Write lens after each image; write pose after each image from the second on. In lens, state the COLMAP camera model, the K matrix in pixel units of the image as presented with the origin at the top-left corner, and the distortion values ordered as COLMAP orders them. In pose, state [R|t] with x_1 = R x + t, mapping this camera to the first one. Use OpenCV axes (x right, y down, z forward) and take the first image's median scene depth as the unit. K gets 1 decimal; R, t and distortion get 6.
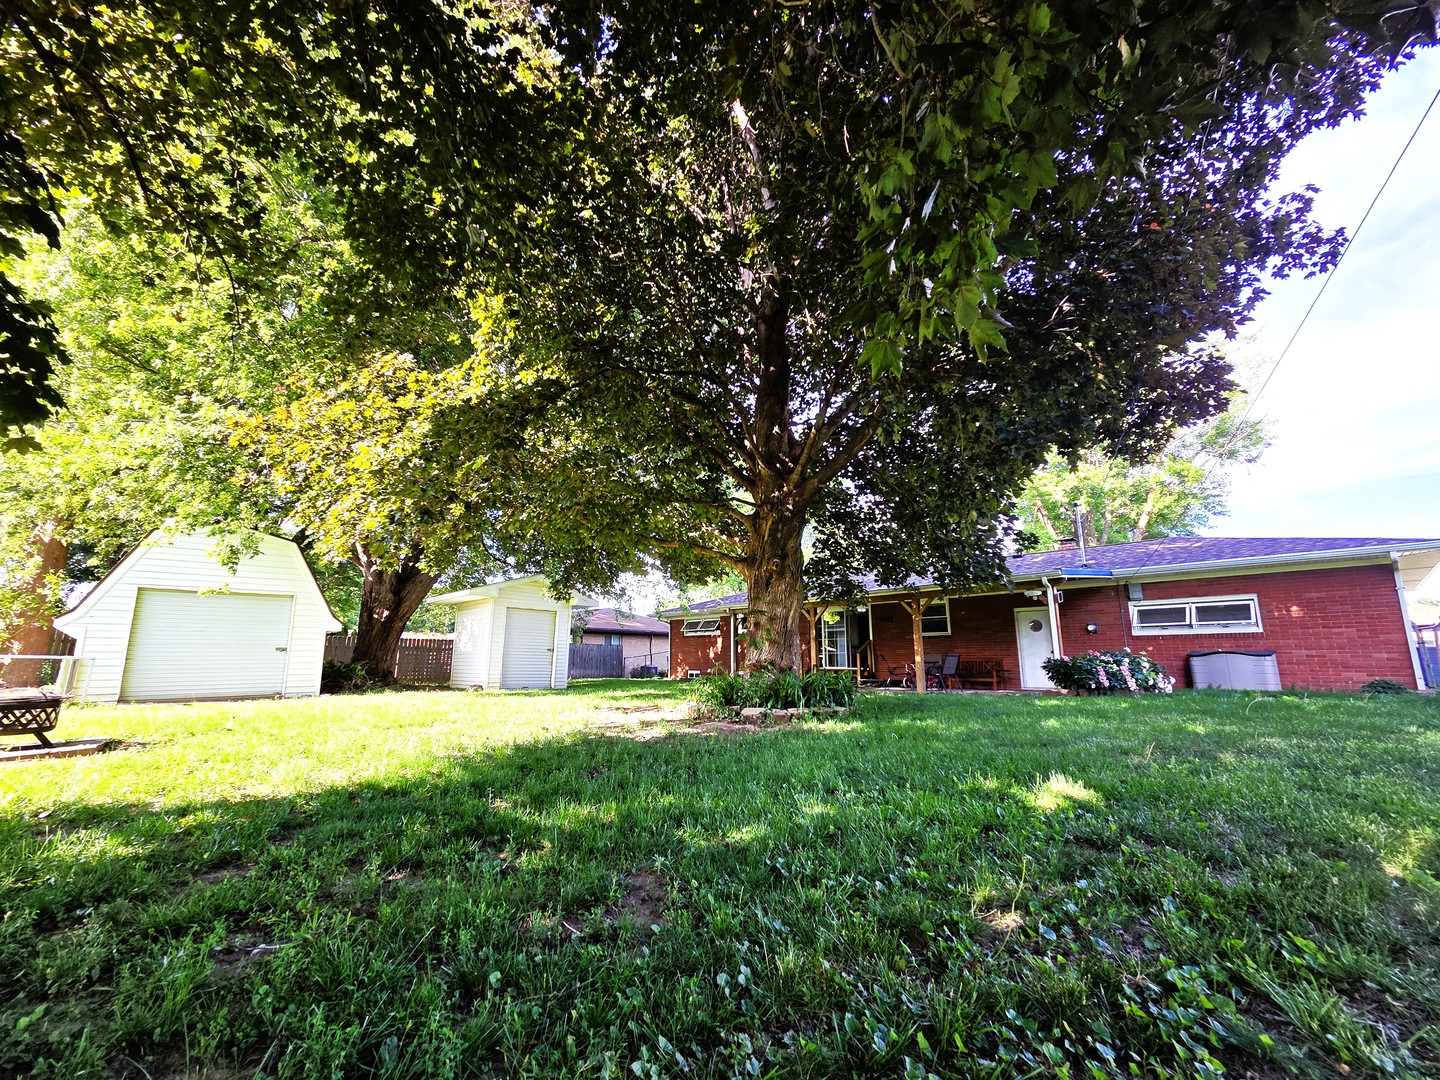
lens RADIAL K [[591.8, 0, 724.0], [0, 591.8, 548.8], [0, 0, 1]] dist [0.003986, 0.000023]
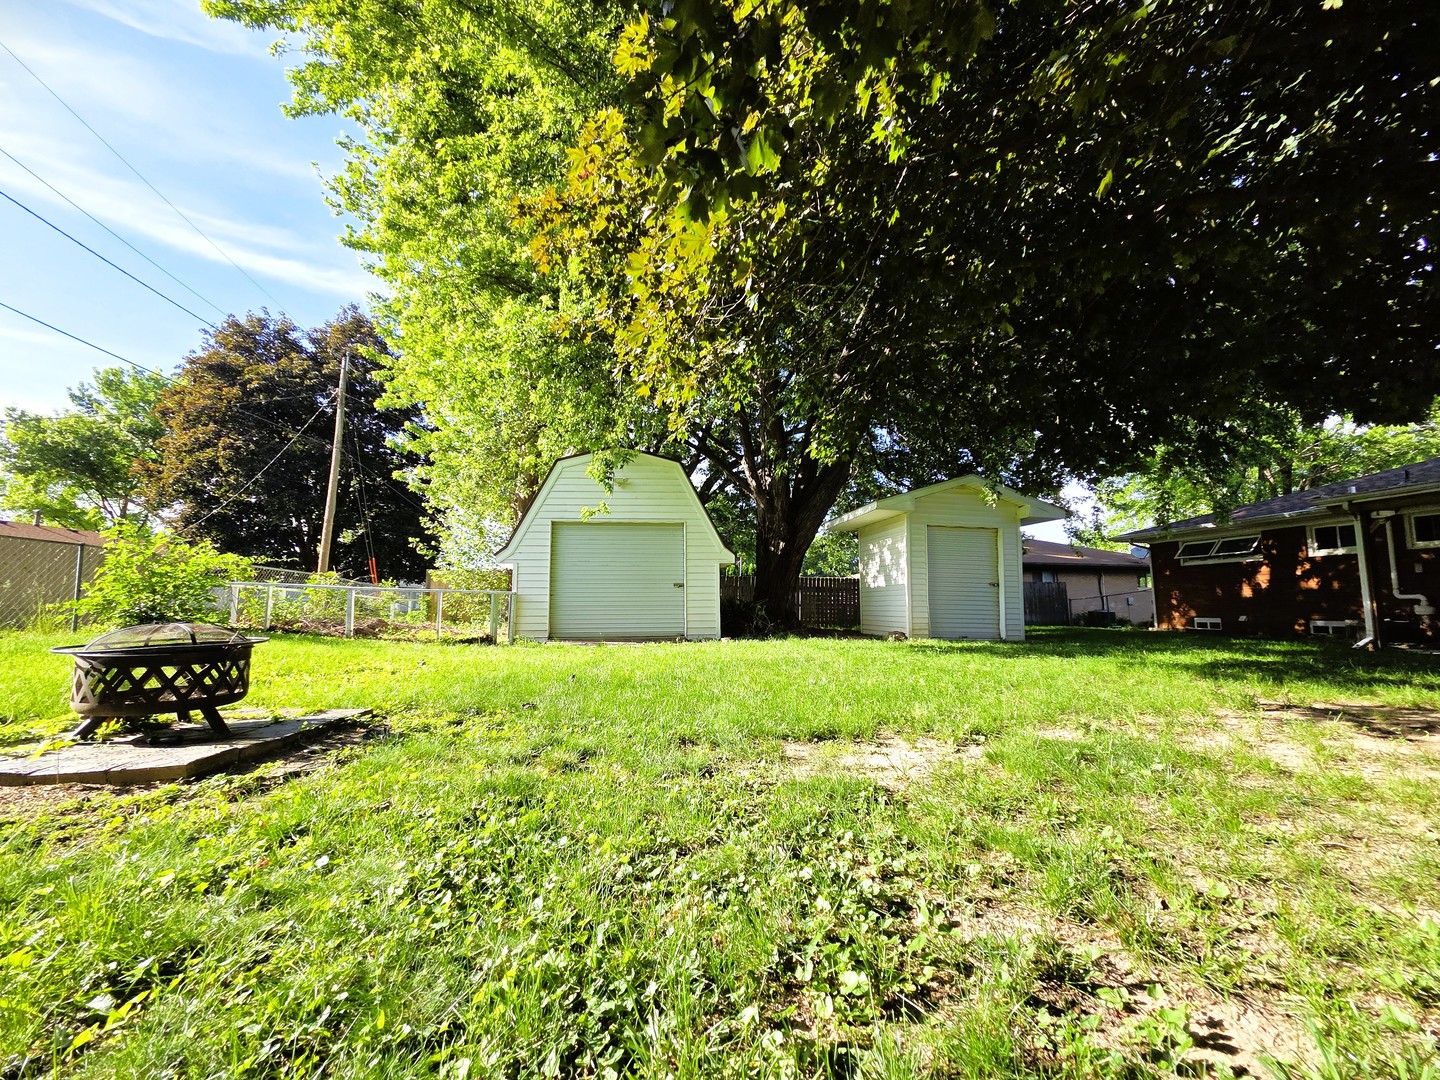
lens RADIAL K [[591.8, 0, 720.2], [0, 591.8, 543.5], [0, 0, 1]] dist [0.003986, 0.000023]
pose [[0.806134, -0.056996, -0.588982, -0.167877], [0.104986, 0.993335, 0.047568, 0.068311], [0.582345, -0.100181, 0.806745, 0.314519]]
